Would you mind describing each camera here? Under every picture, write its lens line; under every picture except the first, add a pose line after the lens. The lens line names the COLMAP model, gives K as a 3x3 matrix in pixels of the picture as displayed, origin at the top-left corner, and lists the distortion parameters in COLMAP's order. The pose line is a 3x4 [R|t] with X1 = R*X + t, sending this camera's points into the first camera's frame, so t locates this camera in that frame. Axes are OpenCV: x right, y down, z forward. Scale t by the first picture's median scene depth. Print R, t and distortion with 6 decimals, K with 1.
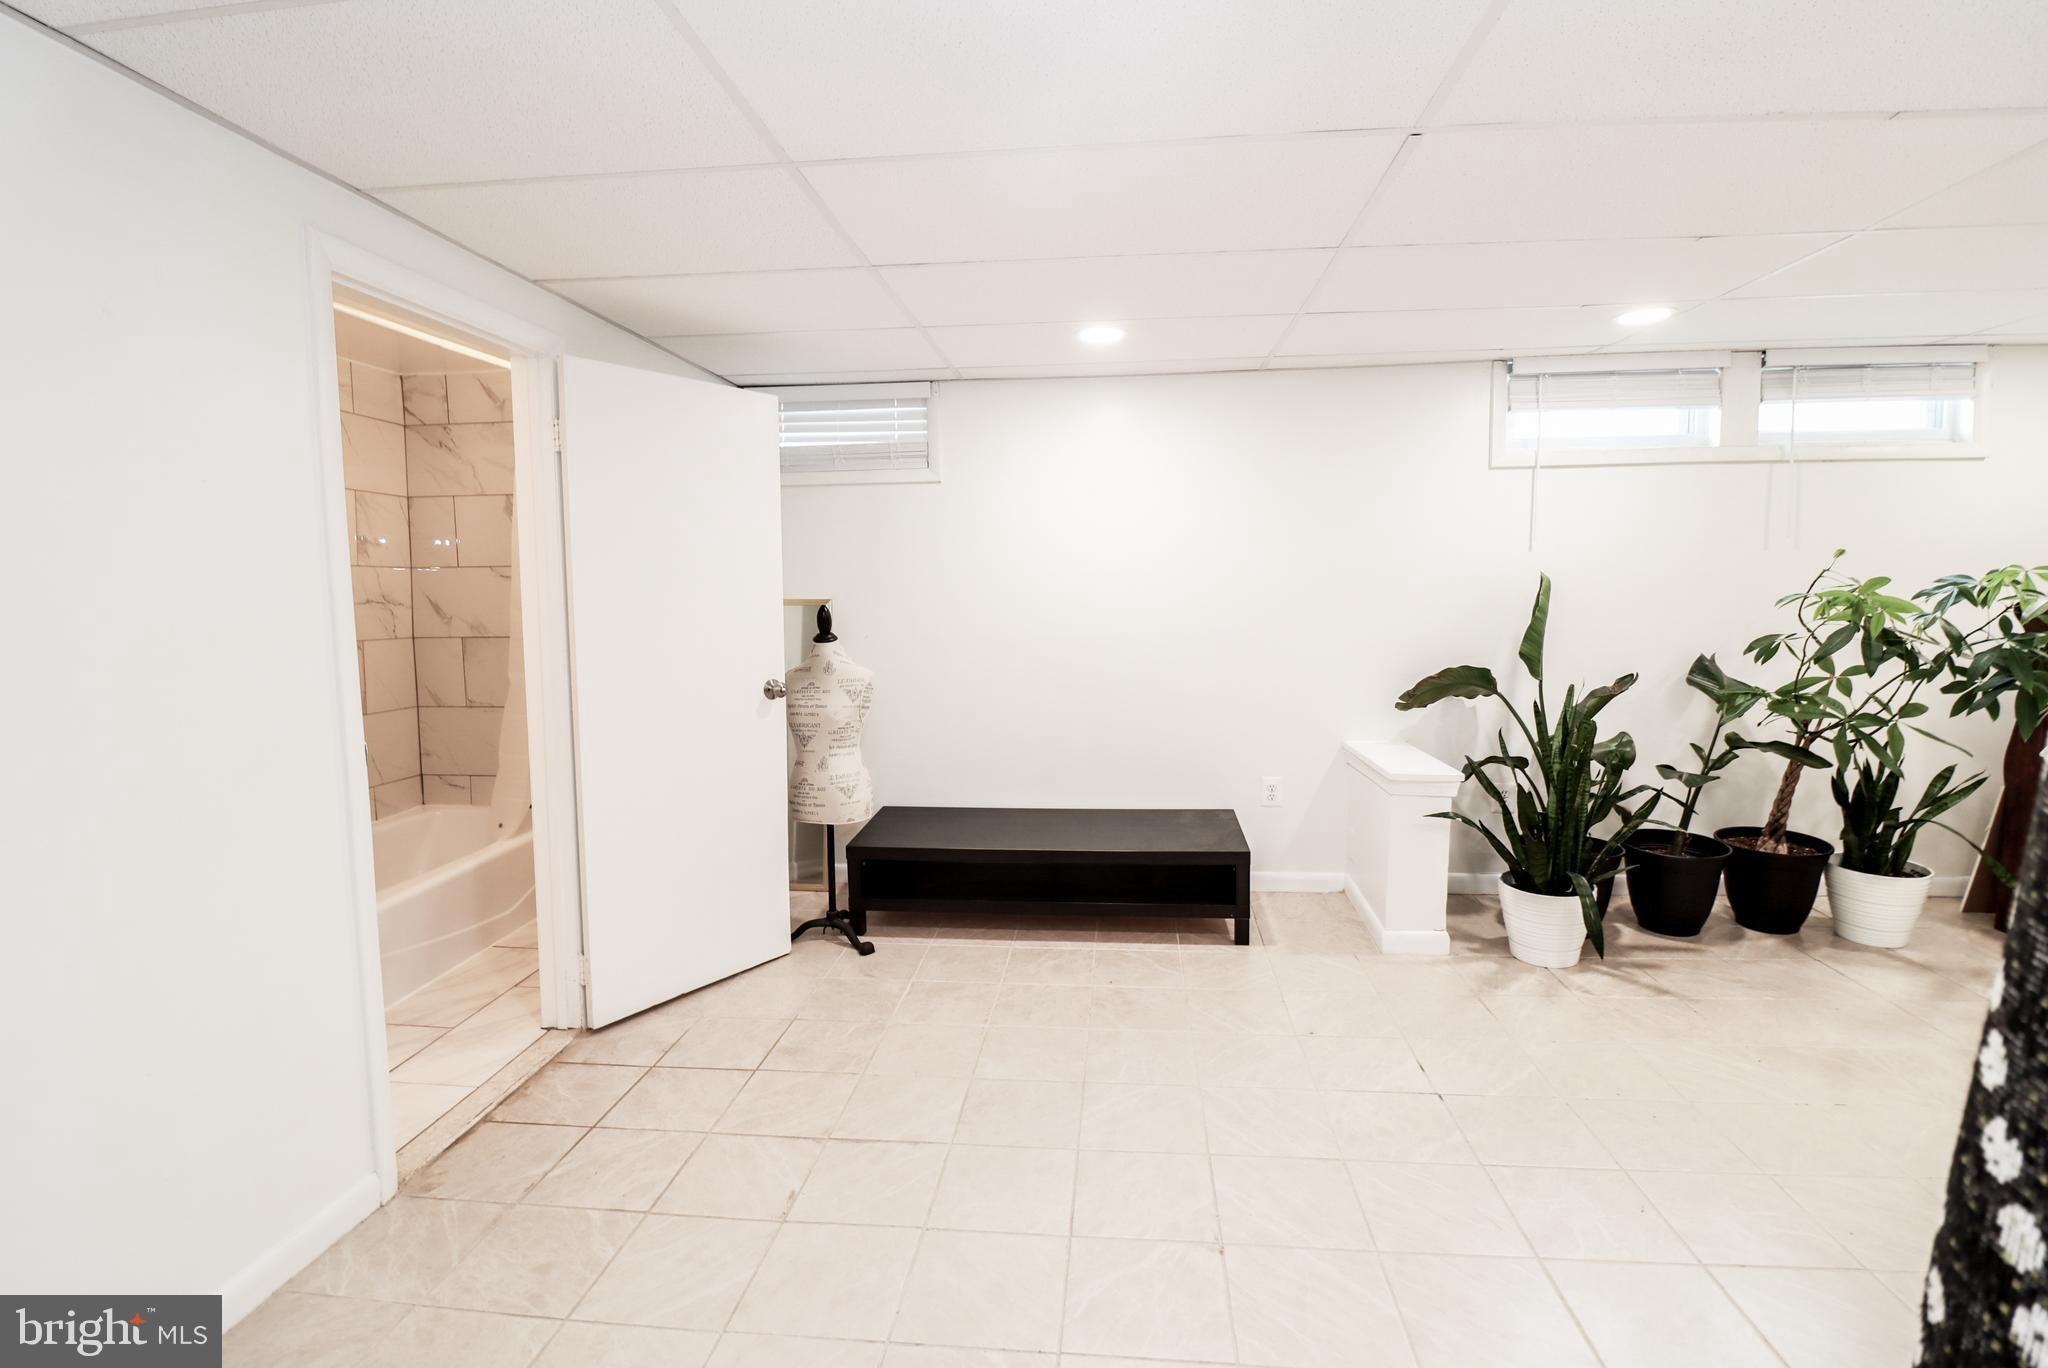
lens RADIAL K [[946.2, 0, 1024.1], [0, 946.2, 667.0], [0, 0, 1]] dist [0.002169, -0.015355]
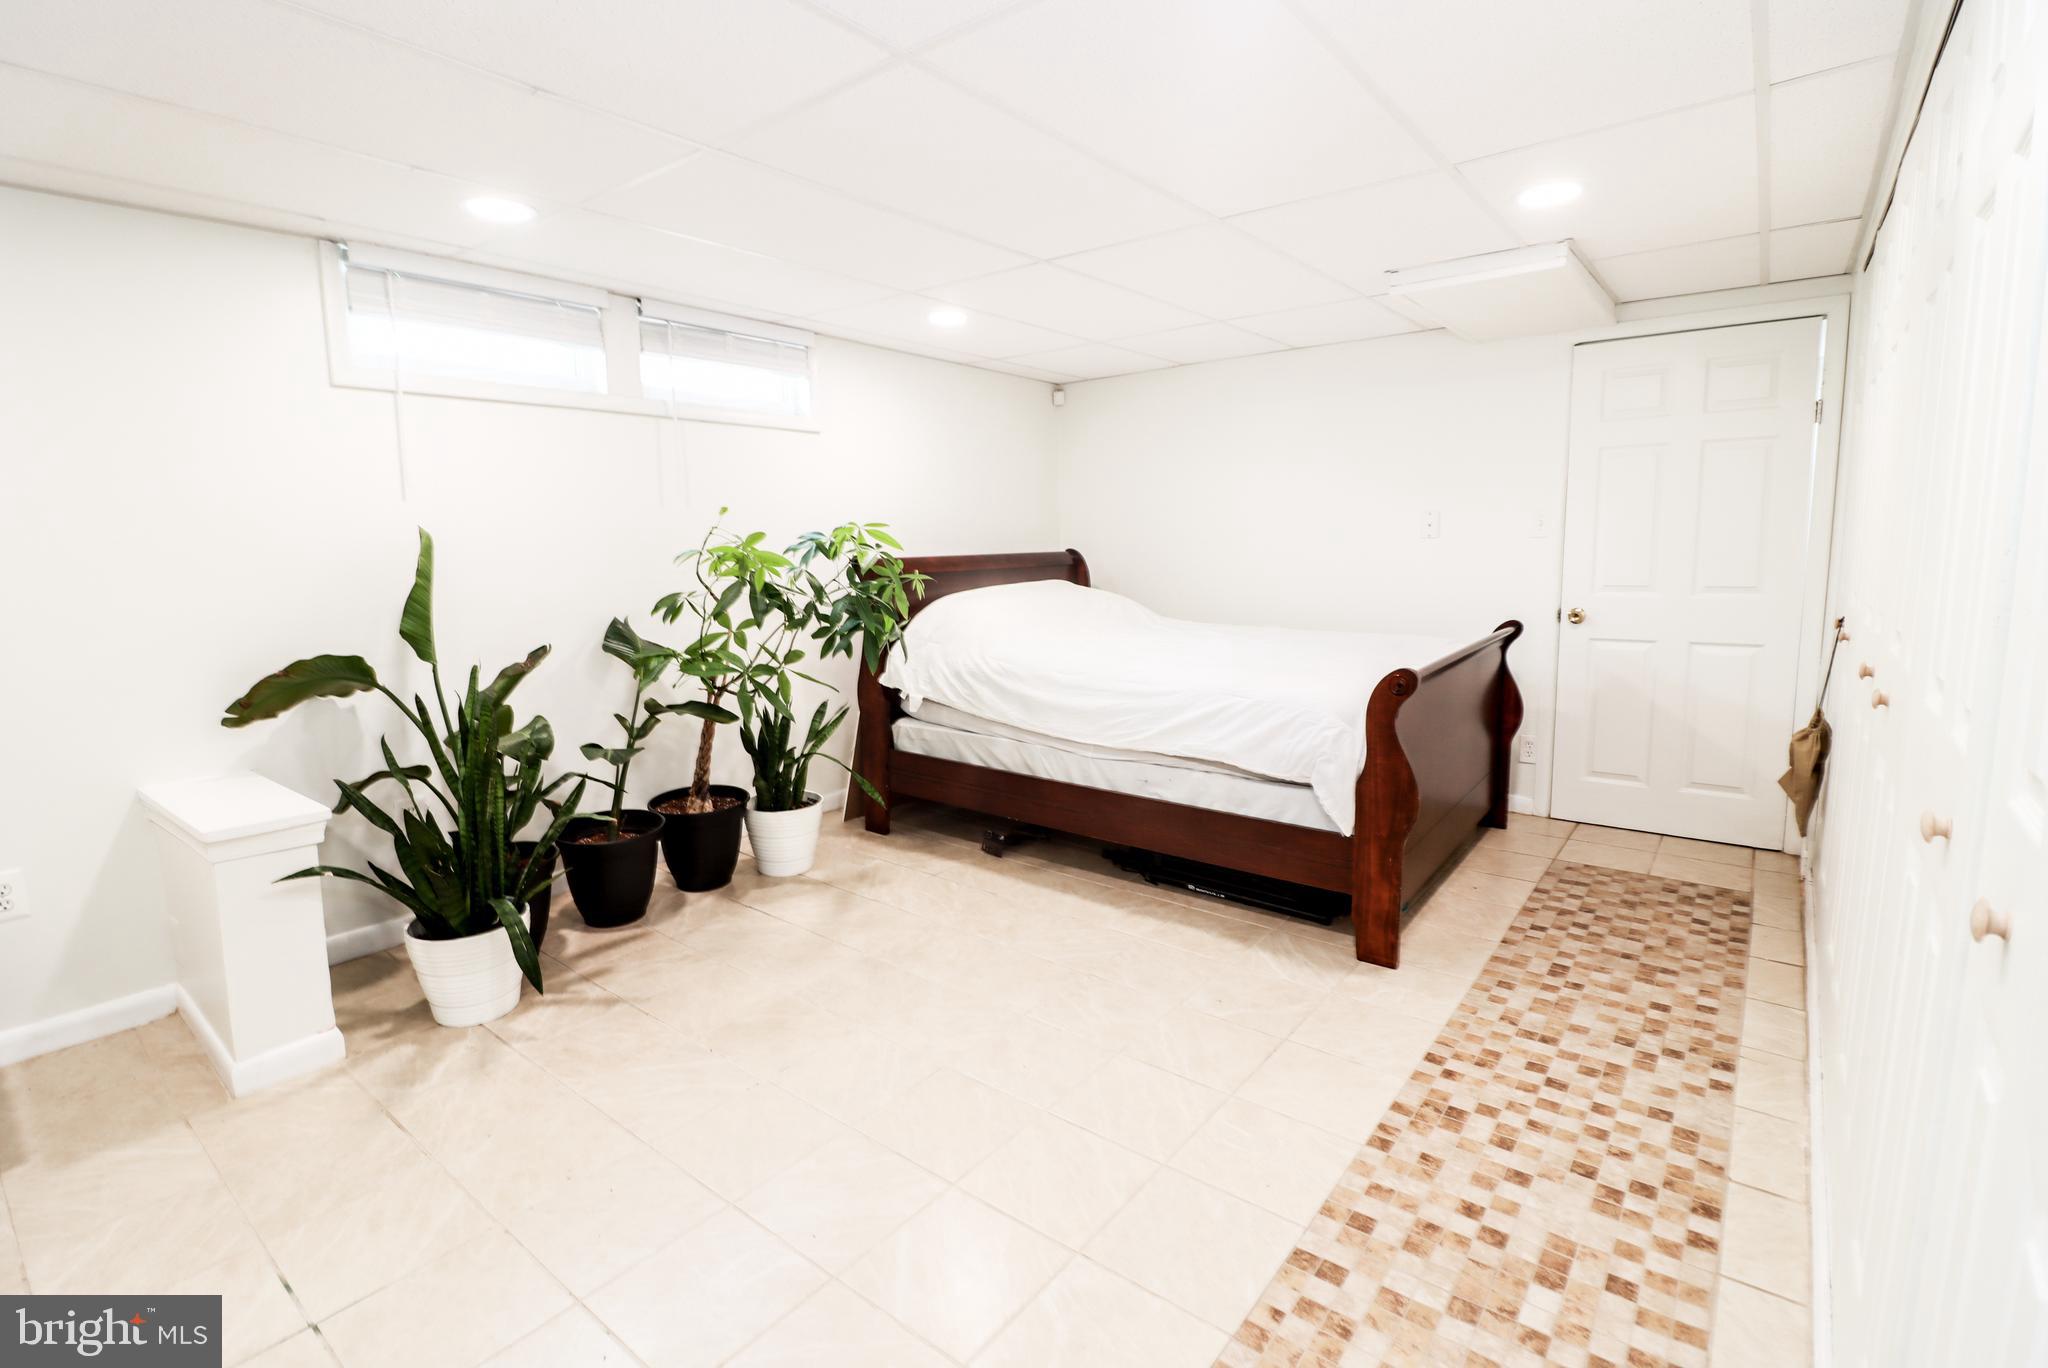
lens RADIAL K [[946.2, 0, 1024.1], [0, 946.2, 667.0], [0, 0, 1]] dist [0.002169, -0.015355]
pose [[0.530757, -0.109537, 0.840416, 0.155762], [0.080615, 0.993642, 0.078597, -0.006179], [-0.843682, 0.026034, 0.536212, 0.173335]]
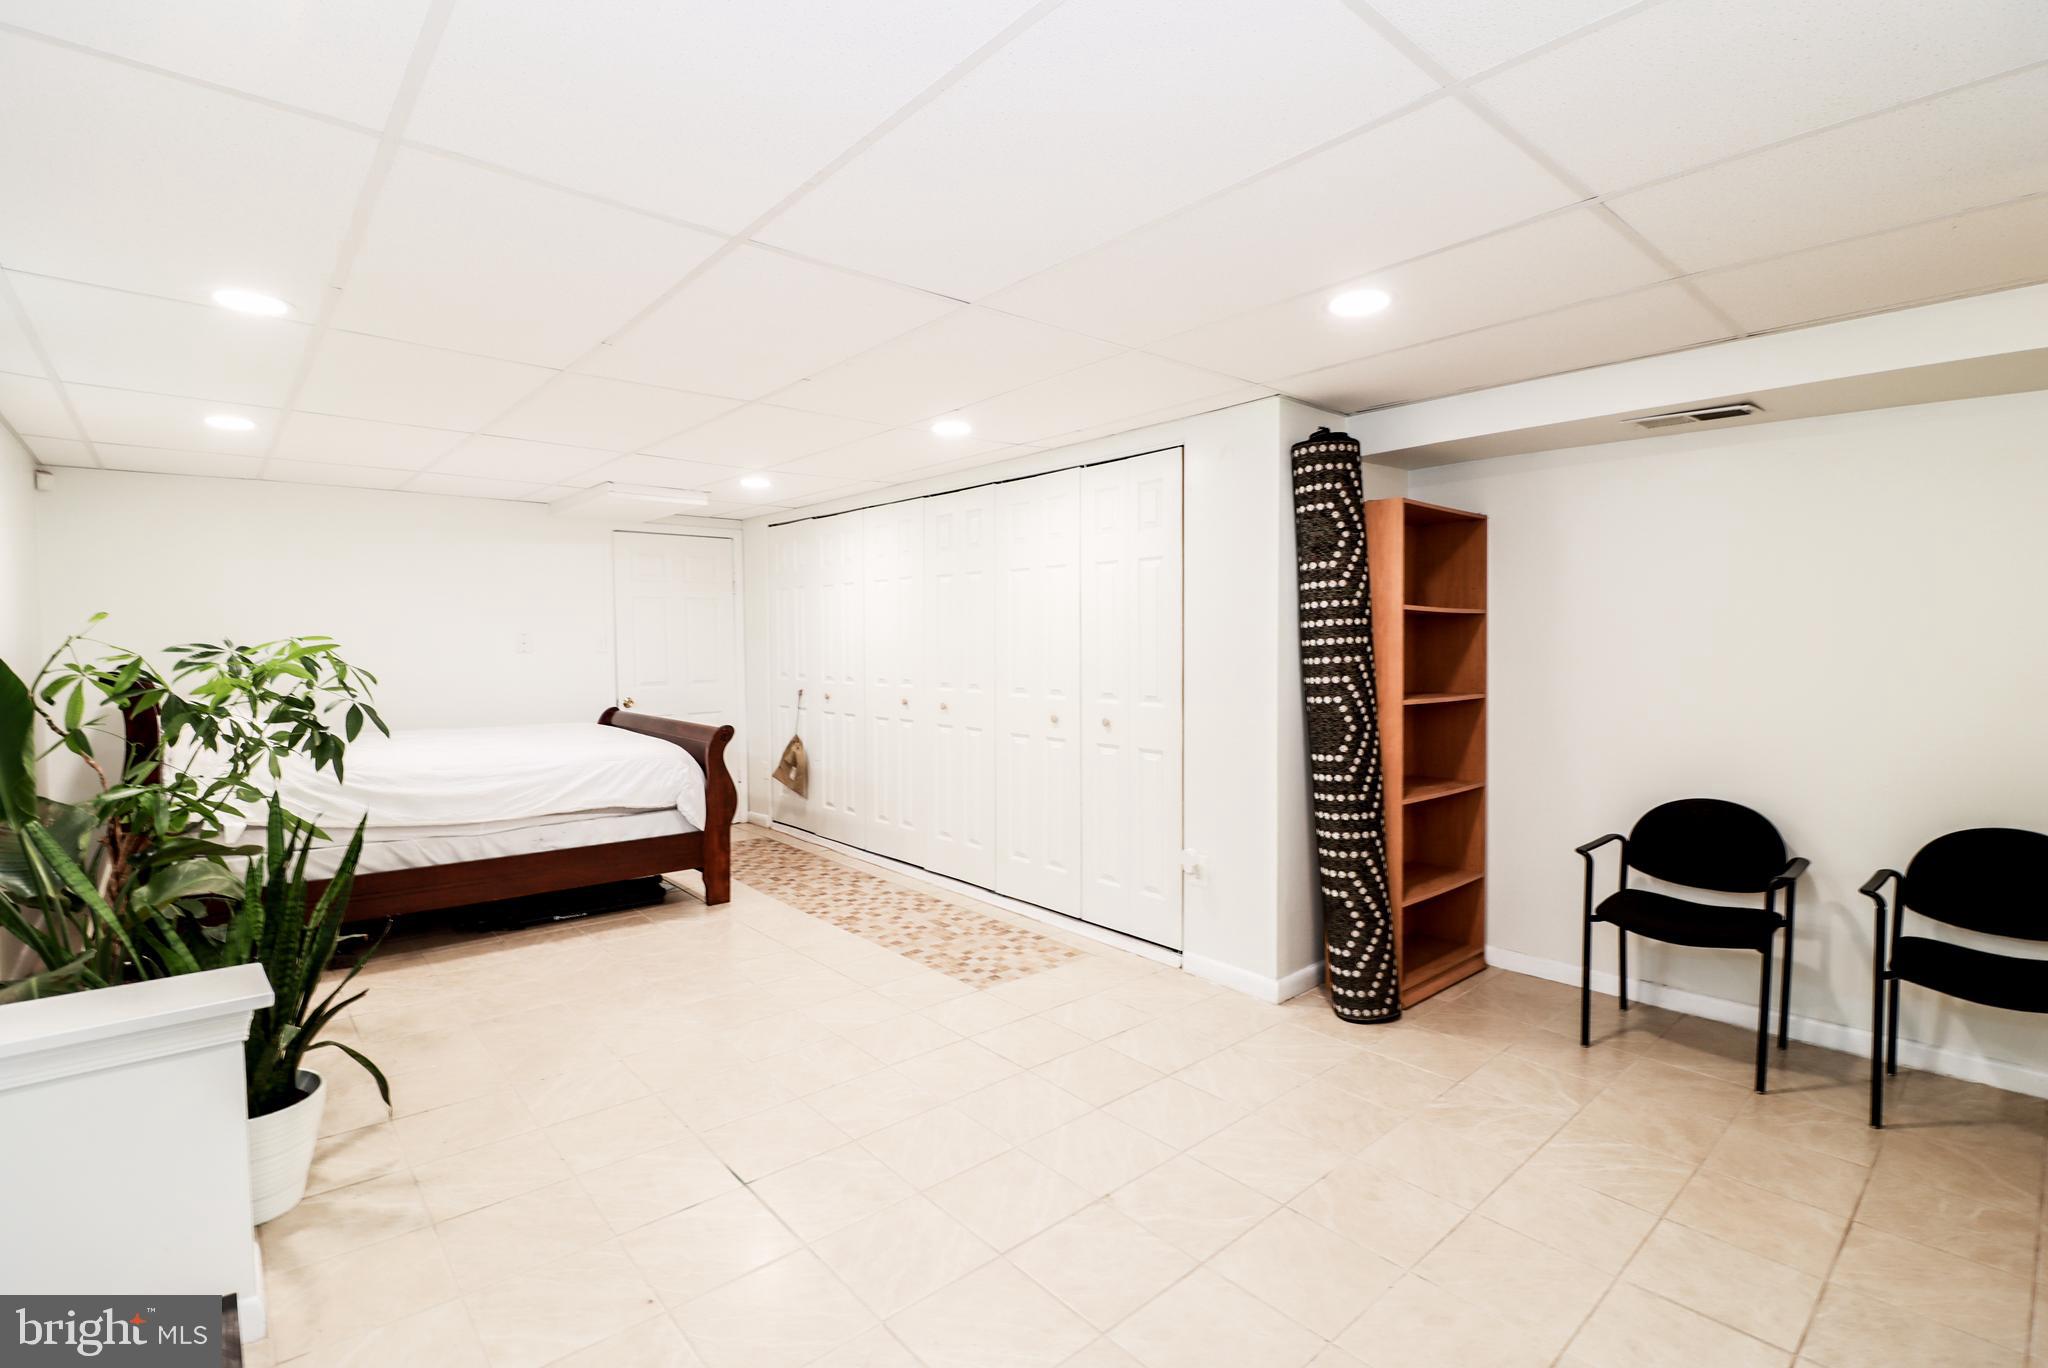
lens RADIAL K [[944.7, 0, 1027.1], [0, 944.7, 670.2], [0, 0, 1]] dist [0.001762, -0.013923]
pose [[-0.739578, -0.005501, 0.673048, -0.297494], [0.069288, 0.994032, 0.084261, -0.088088], [-0.669495, 0.108952, -0.734783, 1.076339]]
